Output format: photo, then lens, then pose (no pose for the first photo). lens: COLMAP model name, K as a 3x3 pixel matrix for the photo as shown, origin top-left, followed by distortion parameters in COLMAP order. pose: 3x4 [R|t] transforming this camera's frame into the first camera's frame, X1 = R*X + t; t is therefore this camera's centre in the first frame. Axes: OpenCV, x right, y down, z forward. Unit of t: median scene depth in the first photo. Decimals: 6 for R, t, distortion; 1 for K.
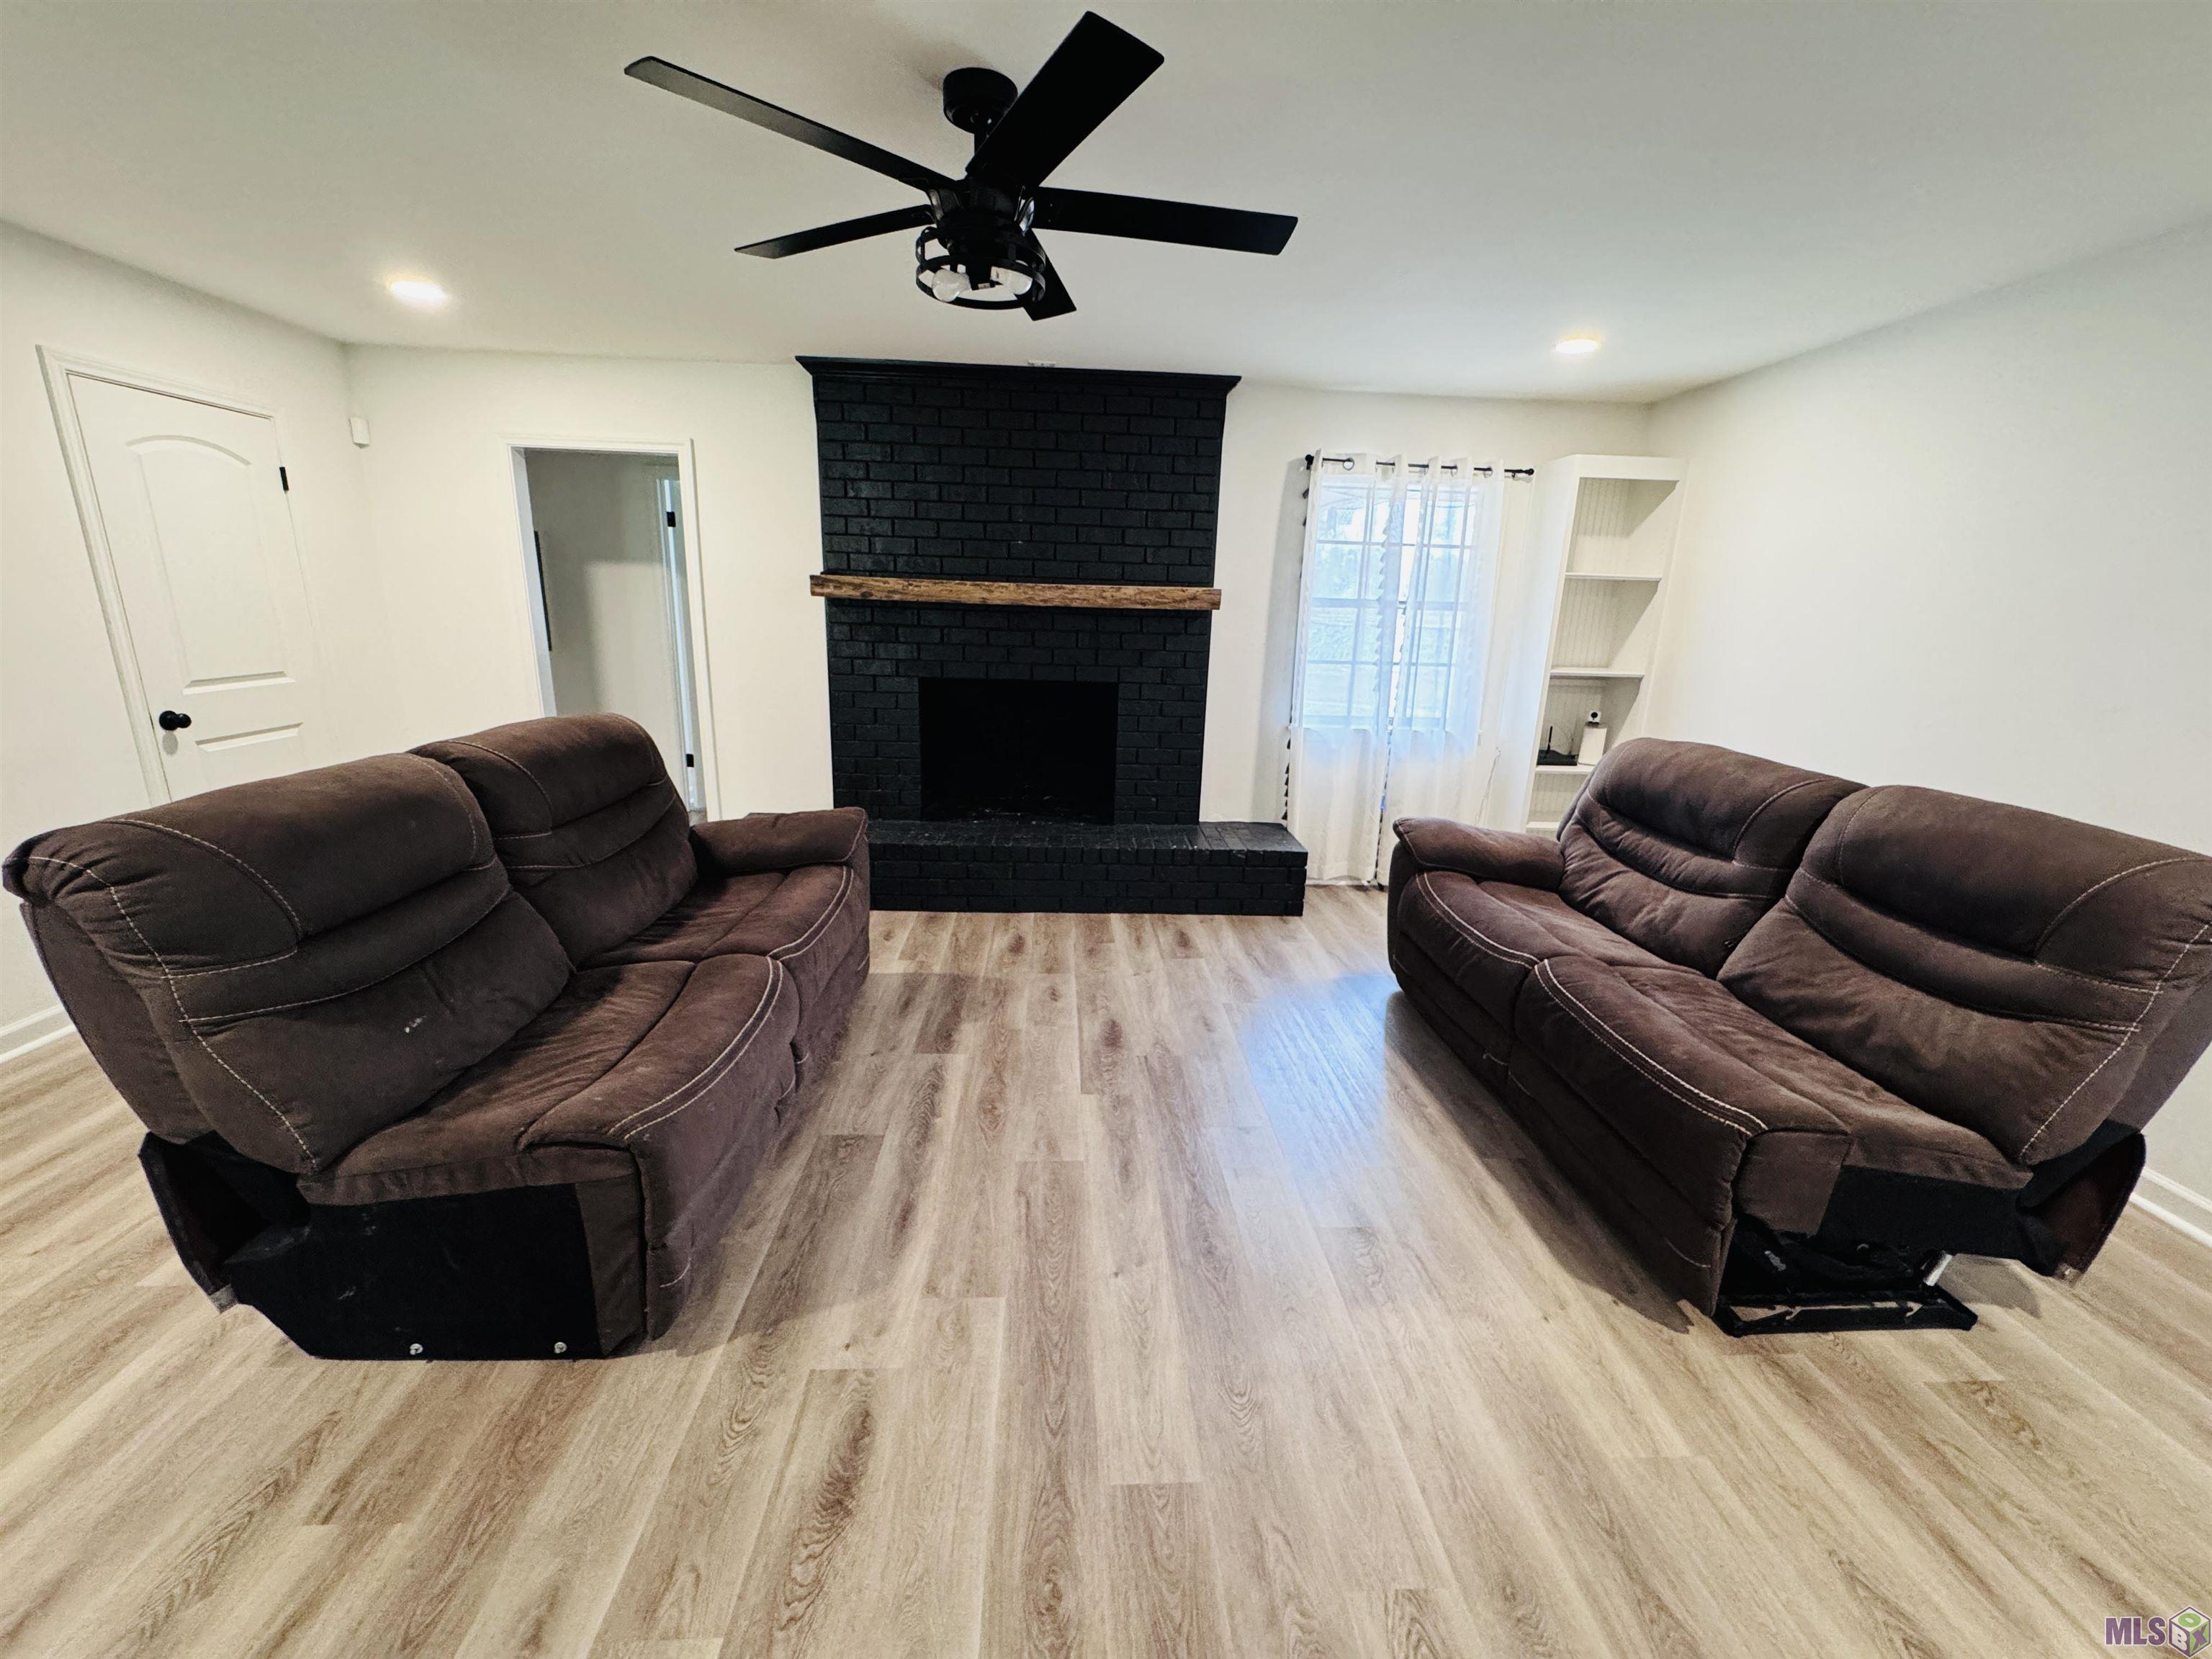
lens RADIAL K [[881.7, 0, 1106.0], [0, 881.7, 829.5], [0, 0, 1]] dist [-0.000862, -0.000519]
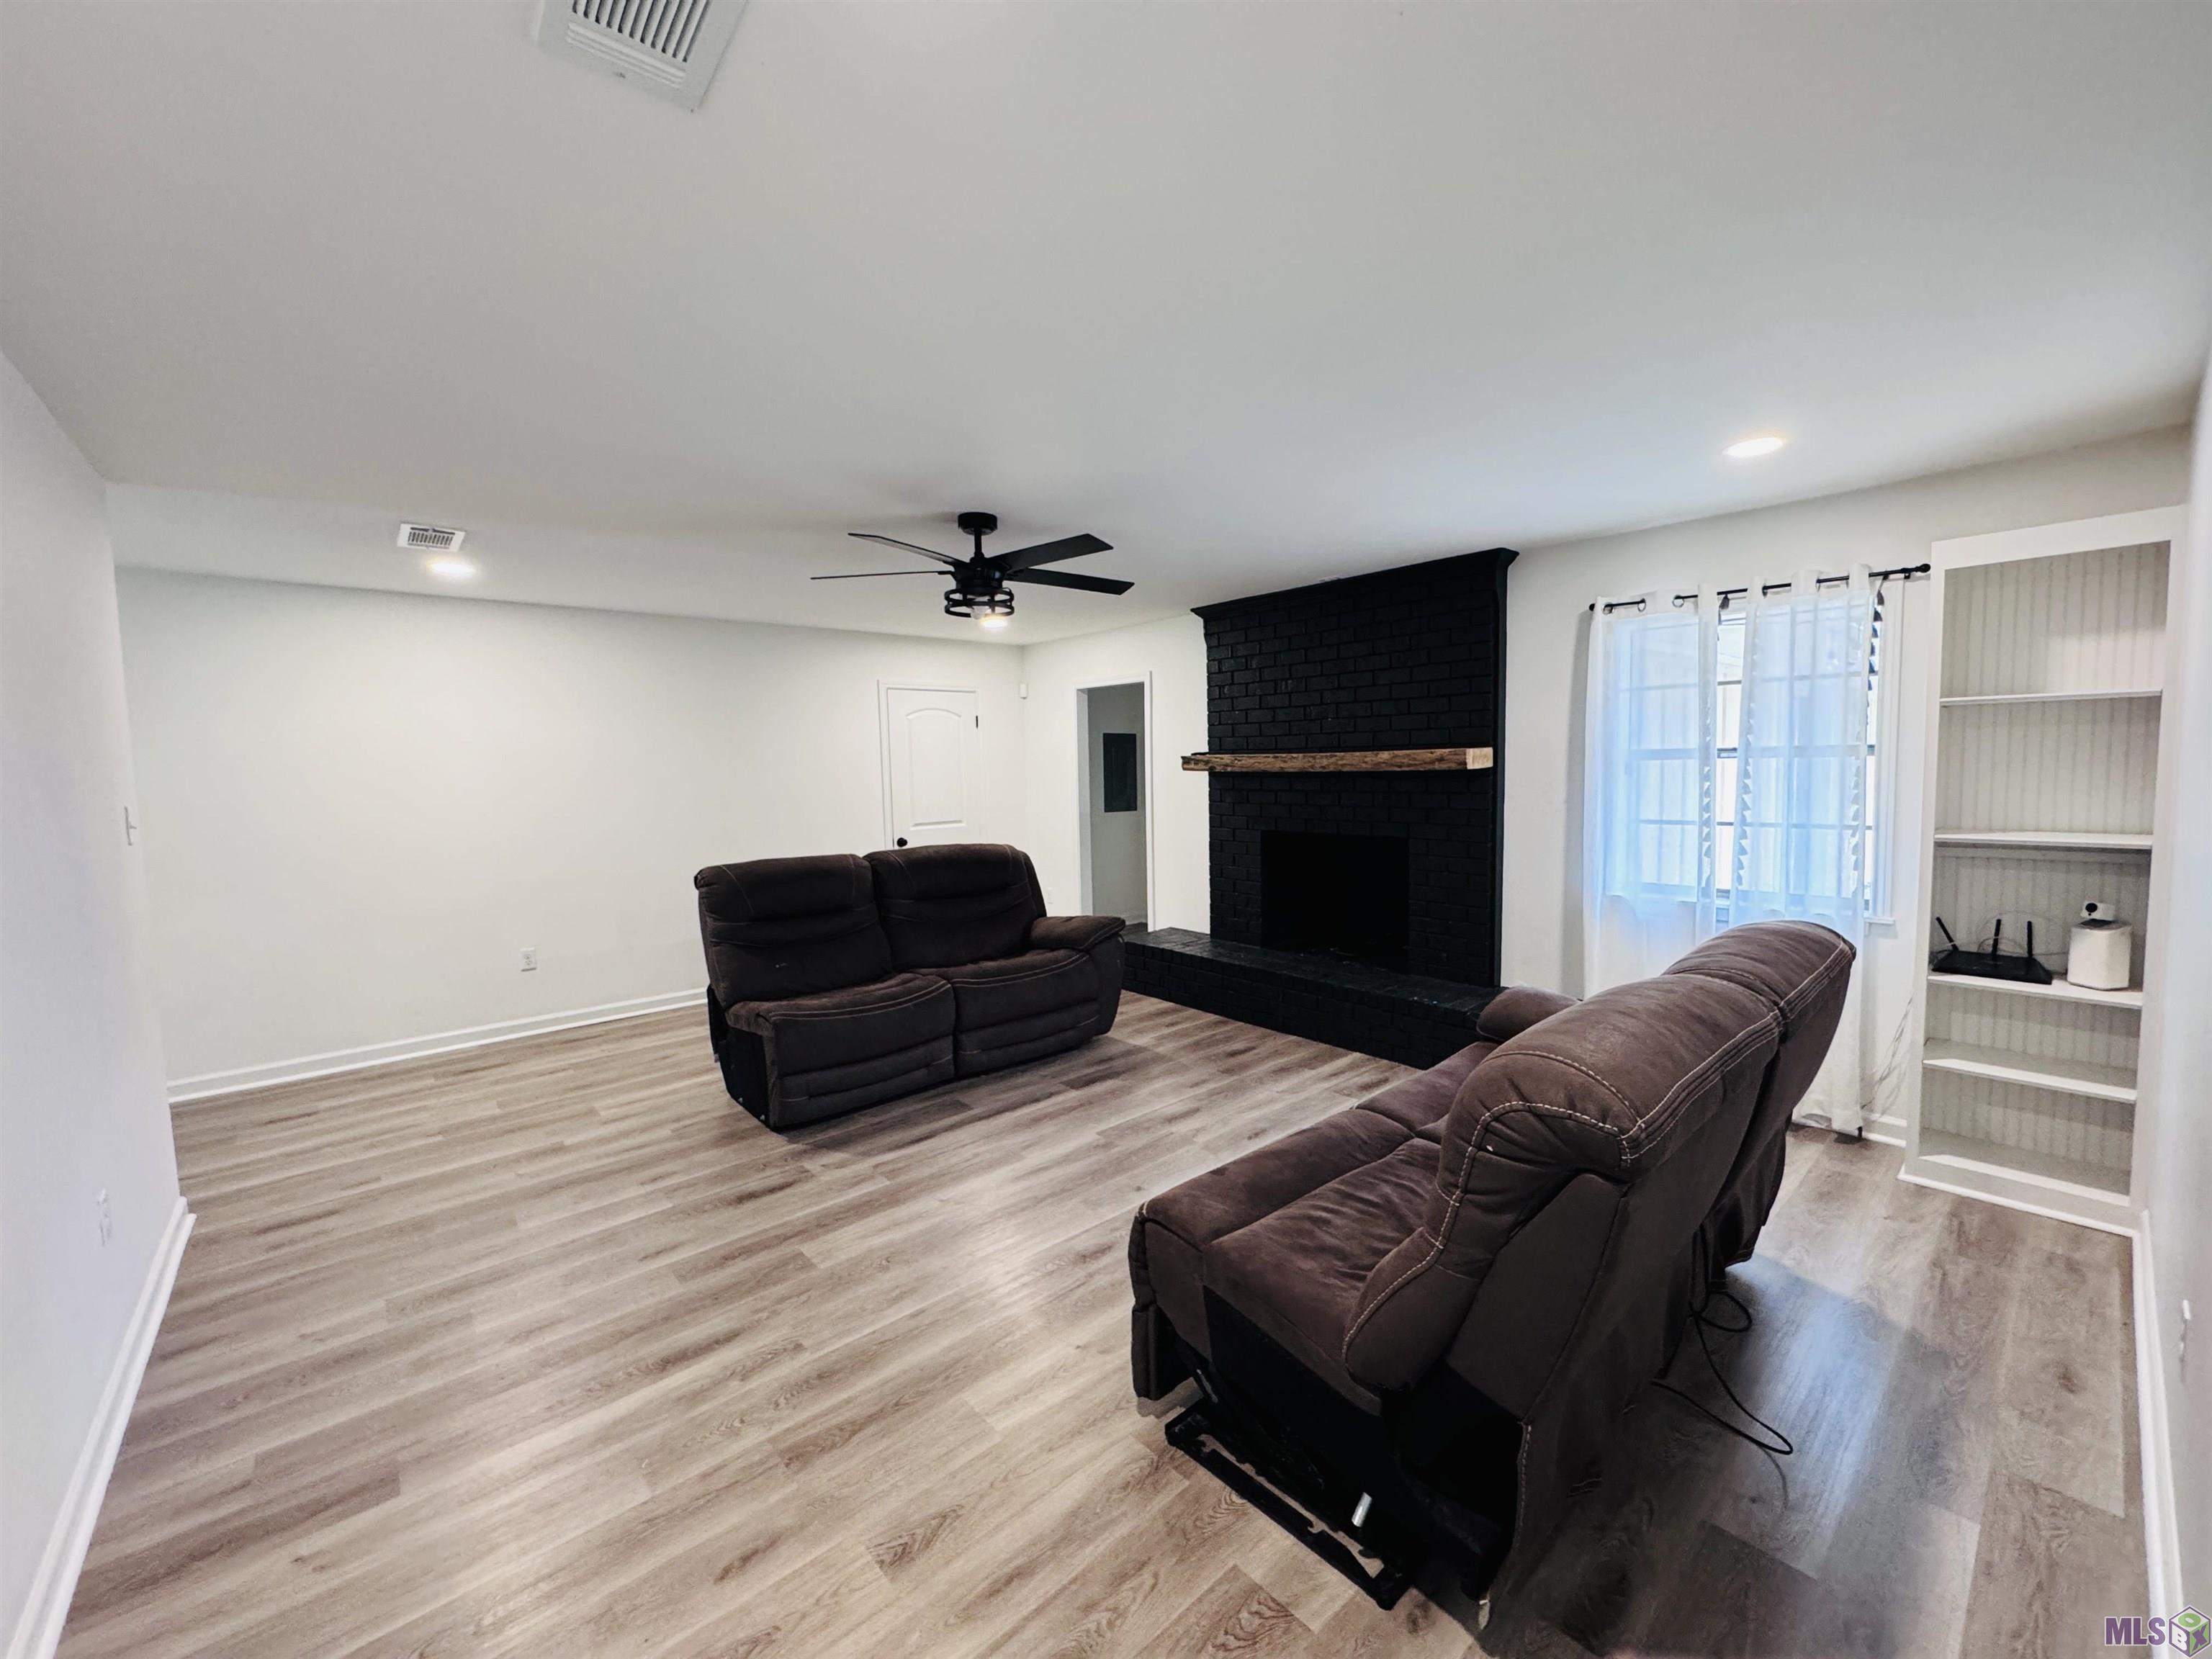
lens RADIAL K [[880.7, 0, 1104.8], [0, 880.7, 833.7], [0, 0, 1]] dist [-0.003457, 0.000119]
pose [[0.620329, 0.019457, -0.784101, 0.696077], [-0.158807, 0.982103, -0.101267, -0.007772], [0.768097, 0.187339, 0.612316, 0.078211]]
